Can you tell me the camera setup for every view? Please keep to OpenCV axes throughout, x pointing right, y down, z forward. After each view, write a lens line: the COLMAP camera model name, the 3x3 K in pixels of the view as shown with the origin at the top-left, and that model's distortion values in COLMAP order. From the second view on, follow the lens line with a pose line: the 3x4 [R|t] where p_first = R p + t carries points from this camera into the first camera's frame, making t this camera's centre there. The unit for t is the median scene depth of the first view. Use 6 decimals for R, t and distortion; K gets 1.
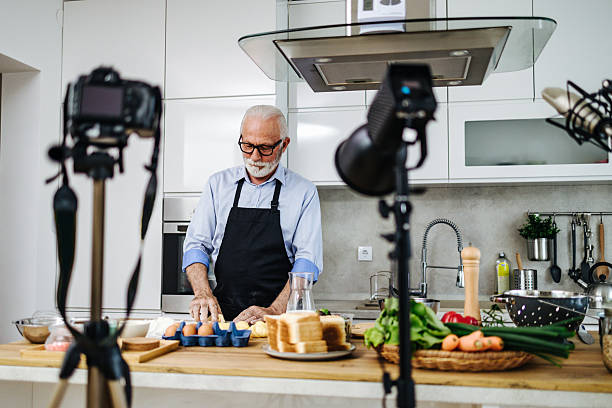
lens RADIAL K [[642.7, 0, 306.0], [0, 642.7, 204.0], [0, 0, 1]] dist [0.014617, 0.020211]
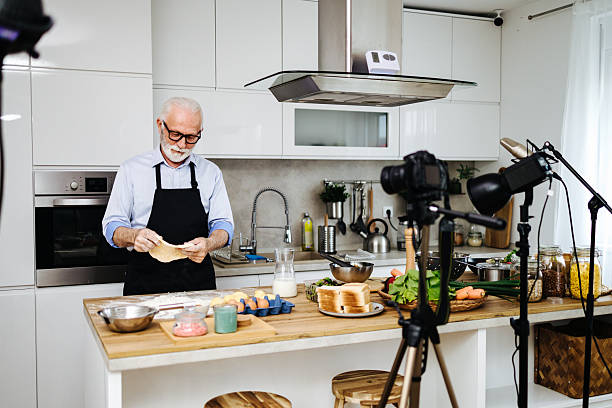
lens RADIAL K [[654.8, 0, 306.0], [0, 654.8, 204.0], [0, 0, 1]] dist [0.015169, 0.009282]
pose [[0.819661, -0.028818, 0.572123, -0.873050], [-0.033674, 0.994583, 0.098342, -0.137517], [-0.571858, -0.099873, 0.814251, -0.088098]]
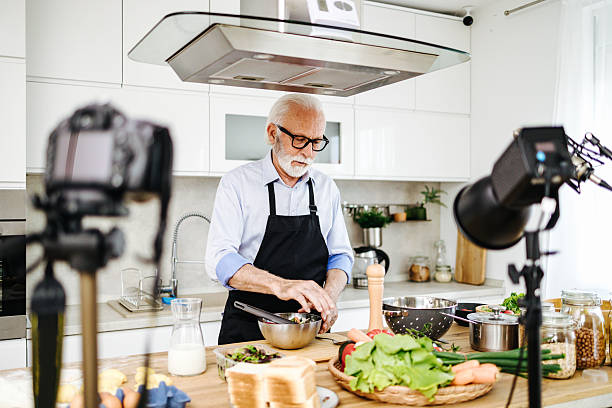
lens RADIAL K [[615.1, 0, 306.0], [0, 615.1, 204.0], [0, 0, 1]] dist [0.018451, 0.019380]
pose [[0.778374, -0.001192, 0.627800, -0.478465], [-0.035984, 0.998270, 0.046510, -0.075737], [-0.626769, -0.058792, 0.776984, 0.351290]]
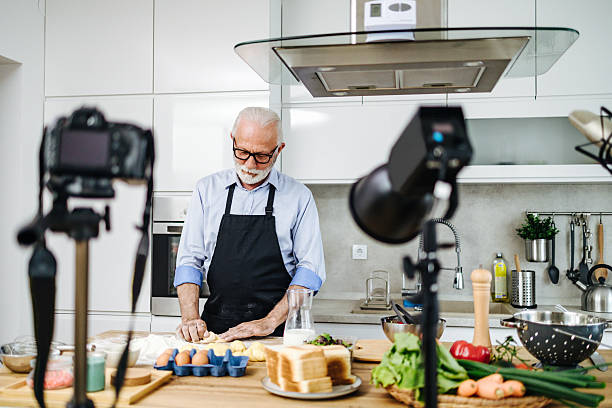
lens RADIAL K [[633.7, 0, 306.0], [0, 633.7, 204.0], [0, 0, 1]] dist [0.013395, 0.009920]
pose [[0.999762, 0.001846, 0.021733, -0.023661], [-0.002658, 0.999296, 0.037435, -0.068691], [-0.021649, -0.037484, 0.999063, 0.085937]]
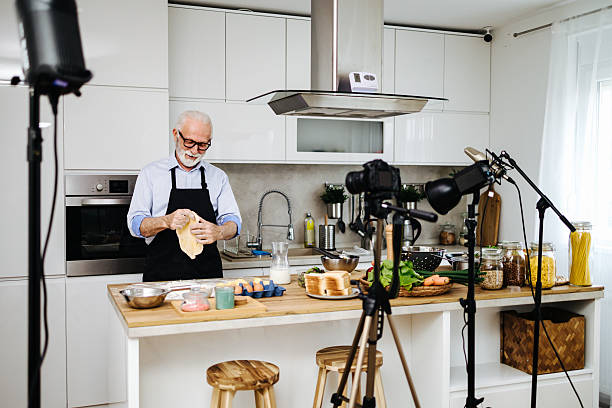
lens RADIAL K [[654.9, 0, 306.0], [0, 654.9, 204.0], [0, 0, 1]] dist [0.035445, 0.007971]
pose [[0.836479, -0.021737, 0.547568, -0.952447], [-0.035931, 0.994887, 0.094384, -0.154220], [-0.546820, -0.098625, 0.831421, -0.331073]]
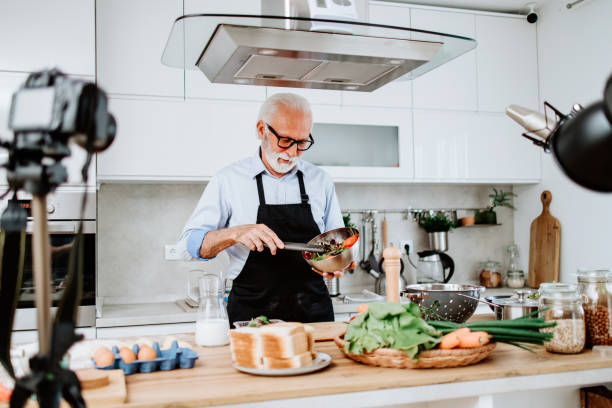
lens RADIAL K [[633.7, 0, 306.0], [0, 633.7, 204.0], [0, 0, 1]] dist [0.013395, 0.009920]
pose [[0.875246, 0.004976, 0.483653, -0.403402], [-0.010942, 0.999895, 0.009513, -0.013014], [-0.483555, -0.013619, 0.875208, 0.175970]]
